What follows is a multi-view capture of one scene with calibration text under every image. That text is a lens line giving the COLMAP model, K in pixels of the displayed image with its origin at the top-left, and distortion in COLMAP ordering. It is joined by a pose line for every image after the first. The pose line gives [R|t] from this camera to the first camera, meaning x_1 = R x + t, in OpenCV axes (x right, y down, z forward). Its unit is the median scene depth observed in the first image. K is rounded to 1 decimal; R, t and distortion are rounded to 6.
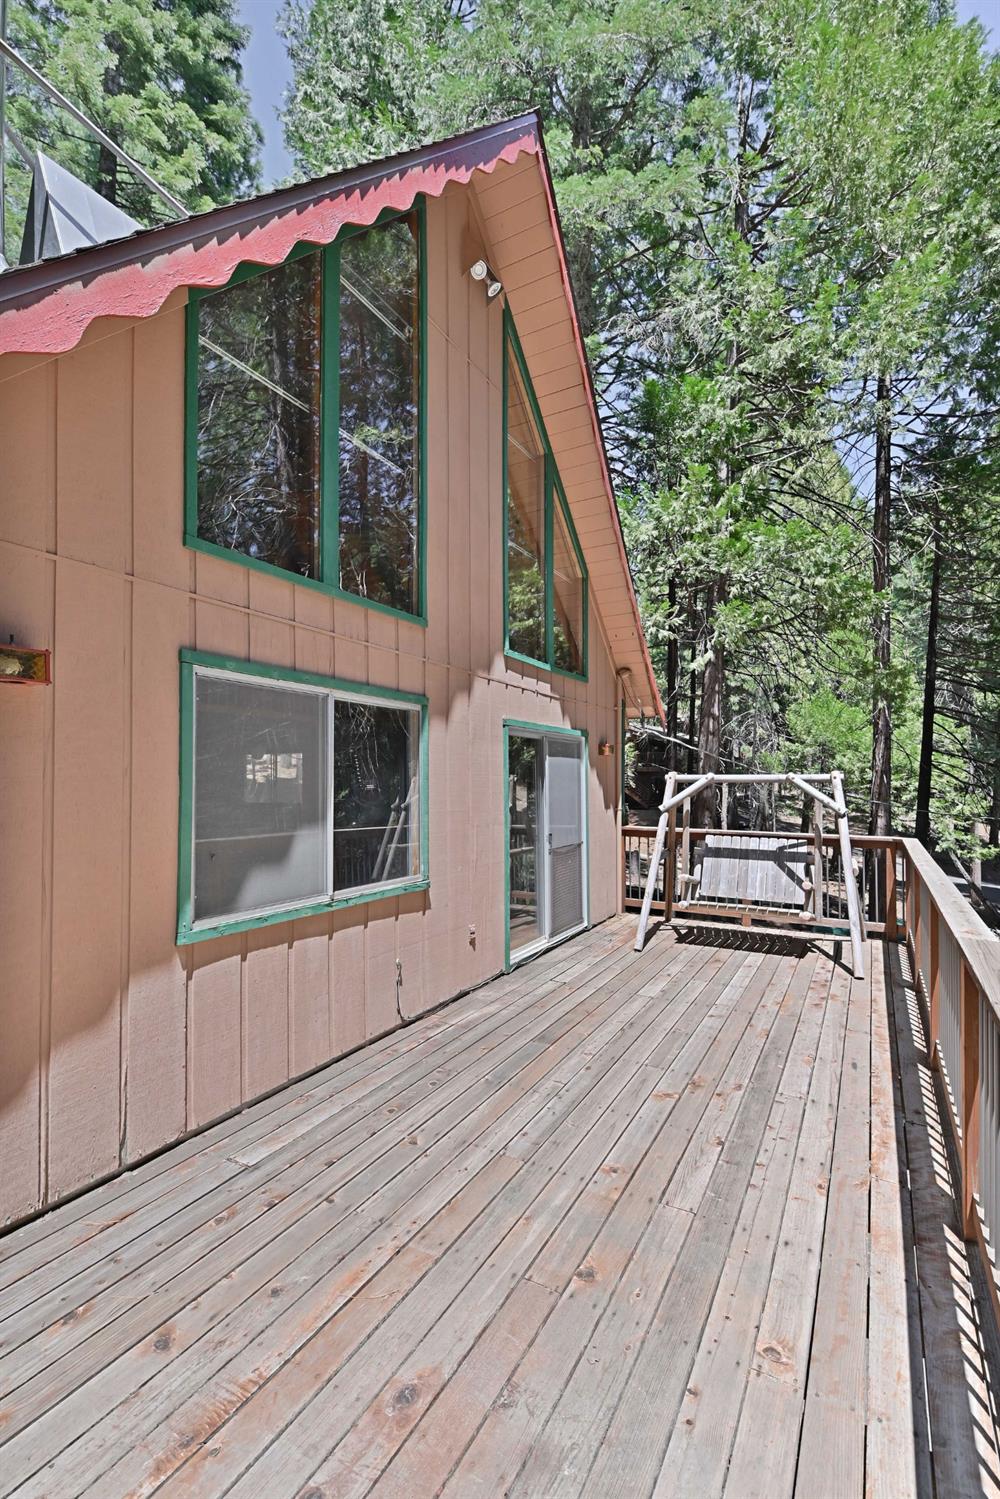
lens RADIAL K [[689.8, 0, 495.3], [0, 689.8, 752.7], [0, 0, 1]] dist [0.012548, -0.011810]
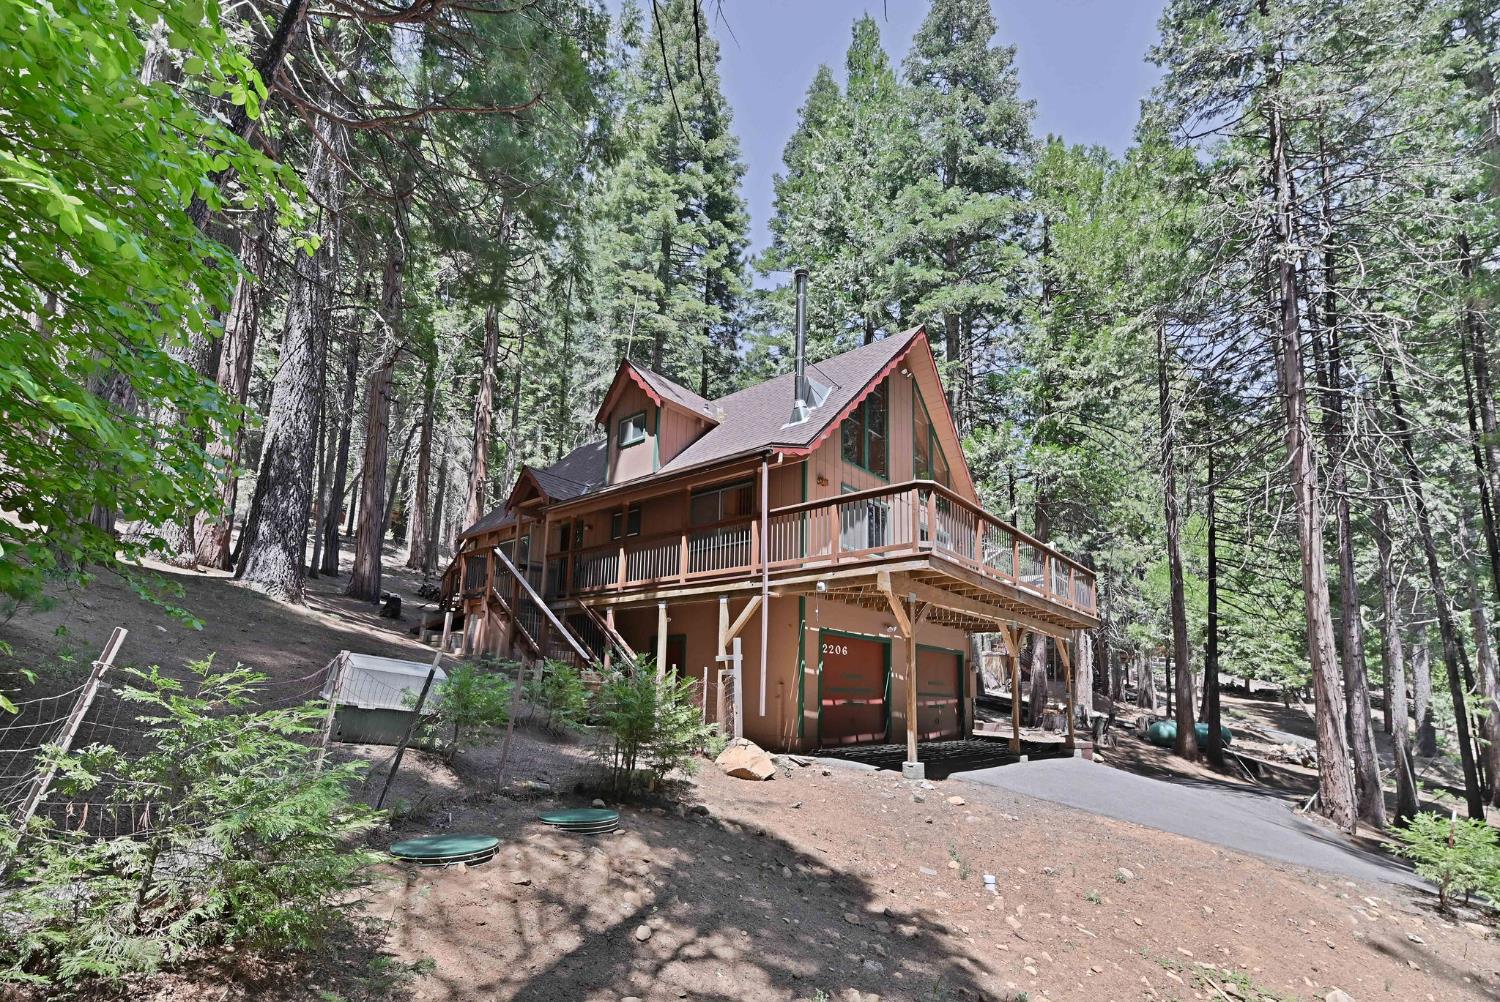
lens RADIAL K [[706.1, 0, 753.9], [0, 706.1, 584.9], [0, 0, 1]] dist [0.006023, -0.001139]
pose [[0.980899, -0.006843, -0.194396, -0.093025], [-0.018672, 0.991454, -0.129115, 0.690919], [0.193618, 0.130279, 0.972388, -2.162728]]
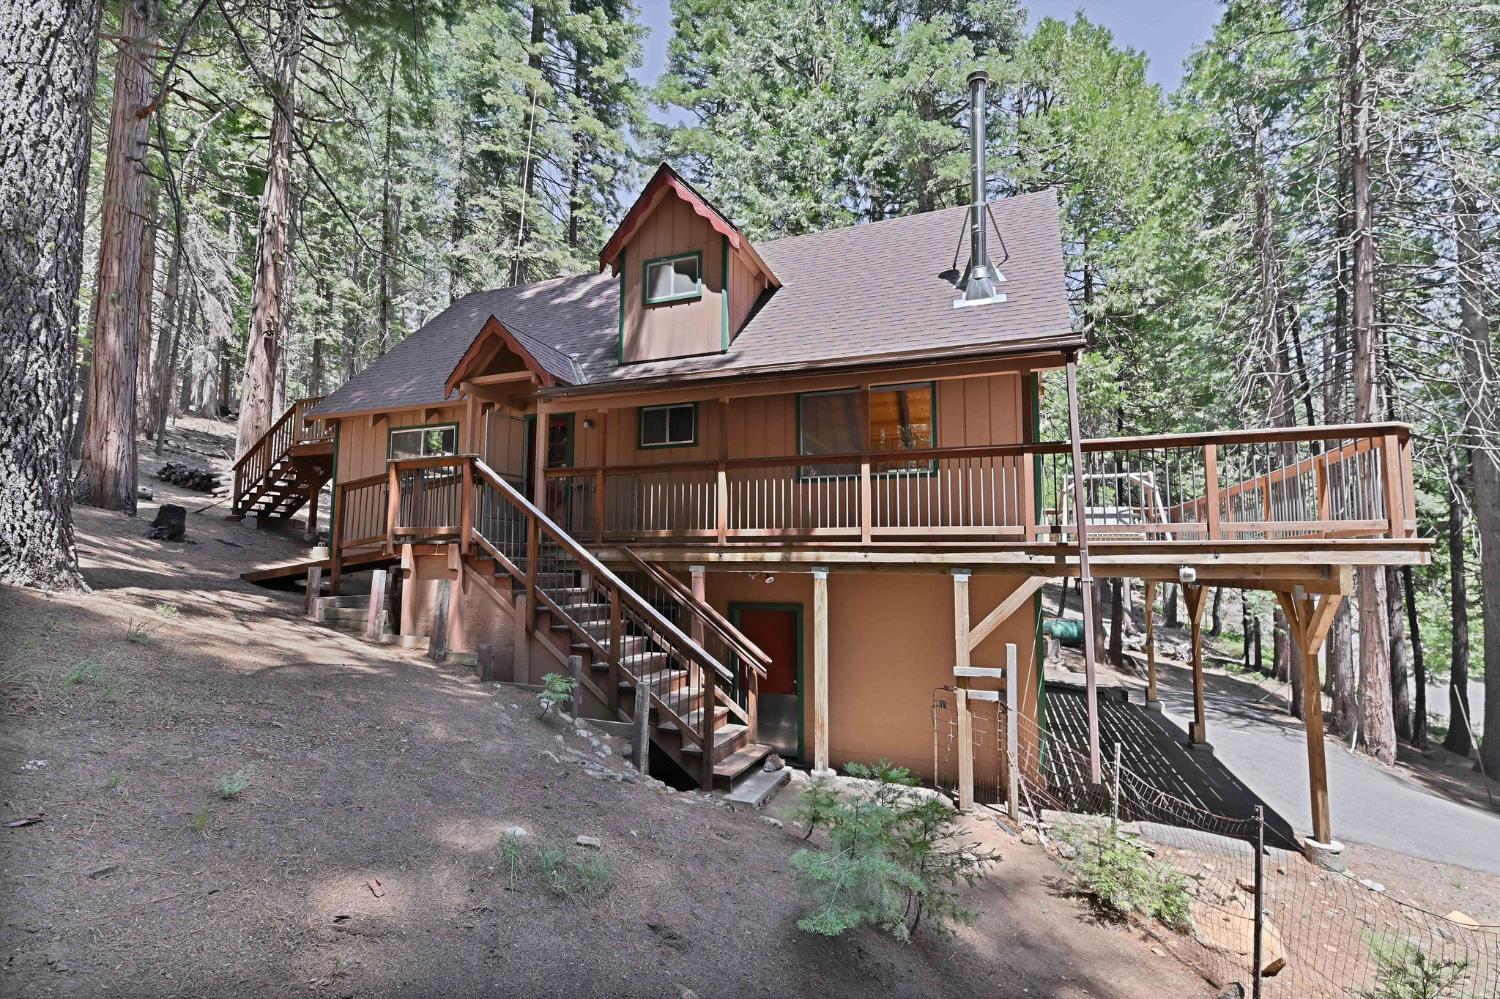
lens RADIAL K [[679.3, 0, 741.8], [0, 679.3, 505.0], [0, 0, 1]] dist [0.000766, -0.000249]
pose [[0.990566, 0.017638, 0.135896, -1.355578], [-0.010052, 0.998363, -0.056311, 0.359599], [-0.136666, 0.054414, 0.989122, -1.199972]]
